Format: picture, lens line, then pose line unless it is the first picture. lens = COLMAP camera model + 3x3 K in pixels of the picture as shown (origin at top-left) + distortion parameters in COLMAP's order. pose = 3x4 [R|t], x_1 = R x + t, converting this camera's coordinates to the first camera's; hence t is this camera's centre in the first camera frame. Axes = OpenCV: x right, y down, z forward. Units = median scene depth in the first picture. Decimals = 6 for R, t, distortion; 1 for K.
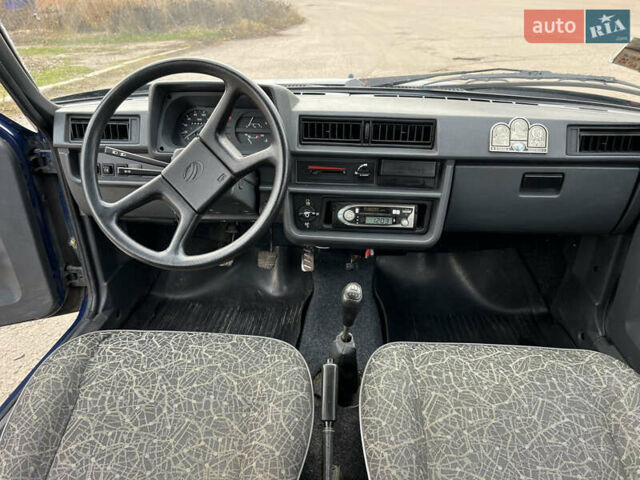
lens RADIAL K [[480.6, 0, 317.3], [0, 480.6, 240.8], [0, 0, 1]] dist [0.041431, -0.050076]
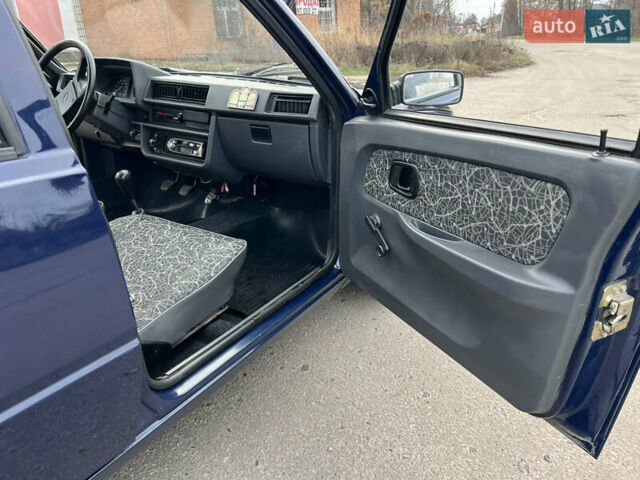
lens RADIAL K [[480.6, 0, 317.3], [0, 480.6, 240.8], [0, 0, 1]] dist [0.041431, -0.050076]
pose [[0.884253, 0.186984, -0.427942, 1.384998], [-0.219916, 0.975107, -0.028349, 0.220489], [0.411988, 0.119179, 0.903362, -0.240214]]
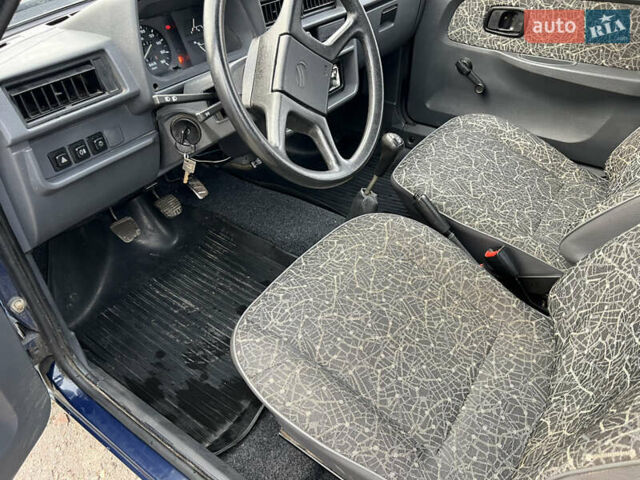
lens RADIAL K [[480.6, 0, 317.3], [0, 480.6, 240.8], [0, 0, 1]] dist [0.041431, -0.050076]
pose [[0.505673, -0.535591, 0.676341, -0.881305], [0.401422, 0.839995, 0.365061, -0.174550], [-0.763646, 0.086896, 0.639761, 0.394398]]
